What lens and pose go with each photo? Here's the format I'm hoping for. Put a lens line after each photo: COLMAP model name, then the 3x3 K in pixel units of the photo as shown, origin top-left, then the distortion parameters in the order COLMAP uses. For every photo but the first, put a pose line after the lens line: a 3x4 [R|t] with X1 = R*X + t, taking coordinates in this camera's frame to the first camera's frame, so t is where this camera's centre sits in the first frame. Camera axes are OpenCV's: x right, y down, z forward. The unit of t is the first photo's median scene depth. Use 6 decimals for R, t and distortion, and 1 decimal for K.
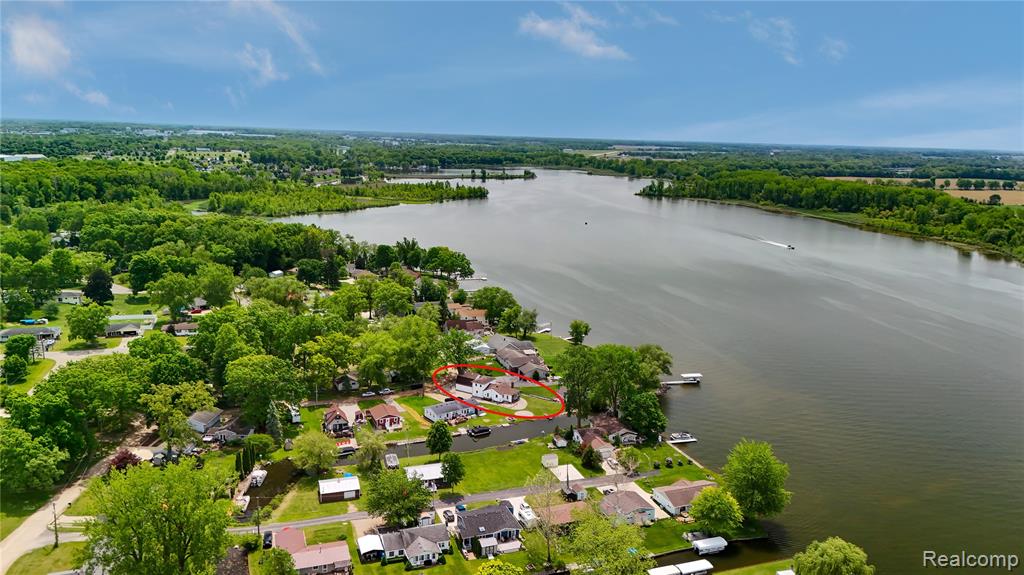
lens RADIAL K [[749.8, 0, 512.0], [0, 749.8, 287.5], [0, 0, 1]] dist [0.128621, -0.170967]
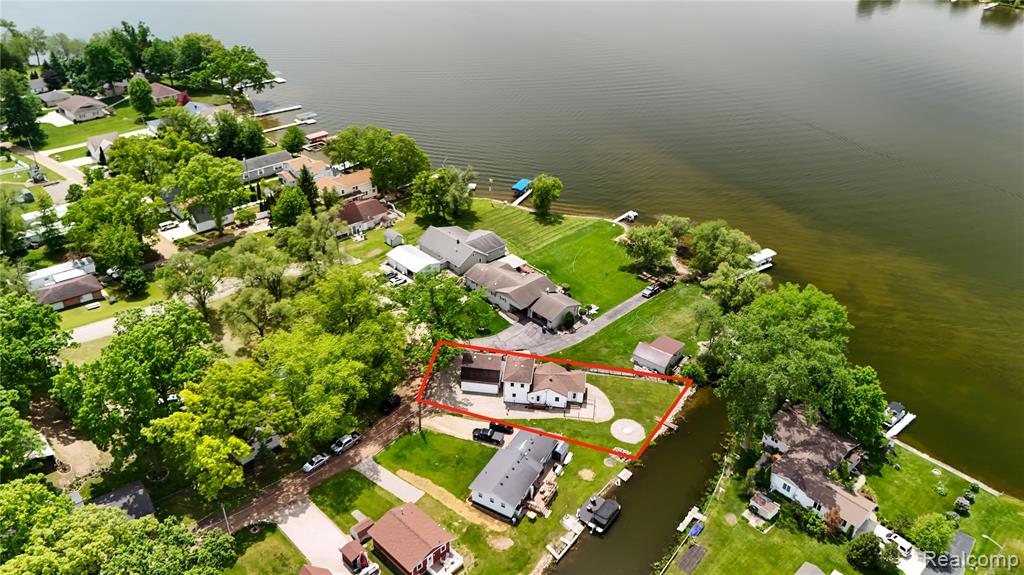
lens RADIAL K [[749.8, 0, 512.0], [0, 749.8, 287.5], [0, 0, 1]] dist [0.128621, -0.170967]
pose [[0.913497, -0.215011, 0.345390, -0.213610], [0.078874, 0.926431, 0.368109, -0.129618], [-0.399128, -0.309024, 0.863250, 0.546329]]
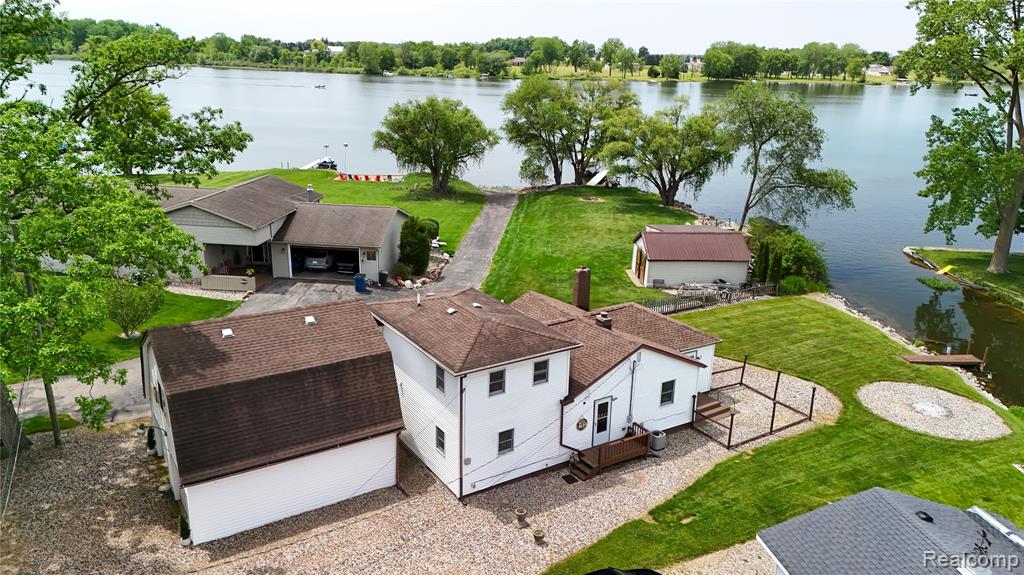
lens RADIAL K [[749.8, 0, 512.0], [0, 749.8, 287.5], [0, 0, 1]] dist [0.128621, -0.170967]
pose [[0.435566, -0.277971, 0.856162, -0.128481], [0.165557, 0.959639, 0.227341, 0.092015], [-0.884801, 0.042722, 0.464006, 0.929810]]
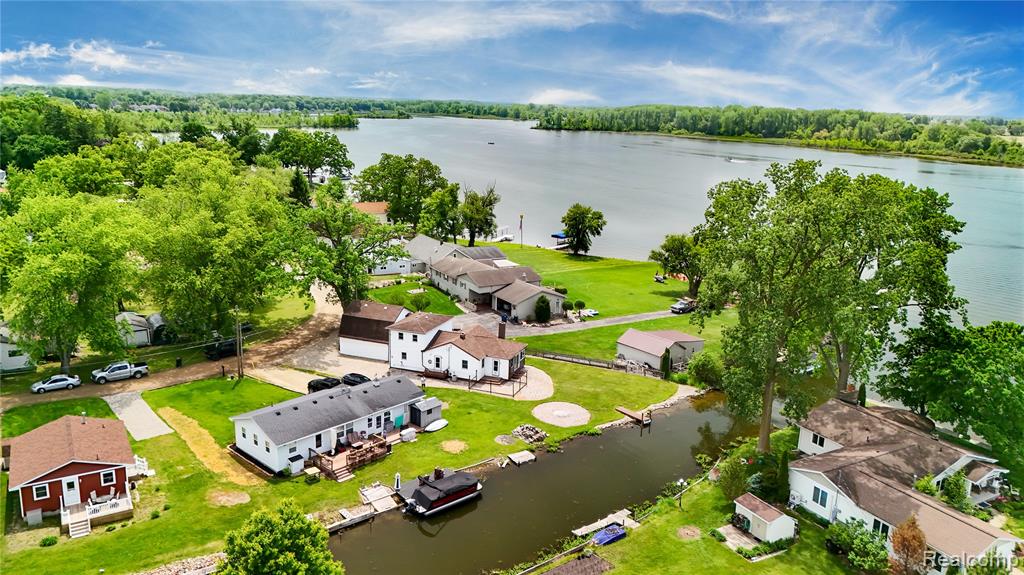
lens RADIAL K [[749.8, 0, 512.0], [0, 749.8, 287.5], [0, 0, 1]] dist [0.128621, -0.170967]
pose [[0.984973, -0.042945, 0.167284, -0.053076], [0.035943, 0.998355, 0.044665, 0.091384], [-0.168927, -0.037981, 0.984896, 0.635232]]
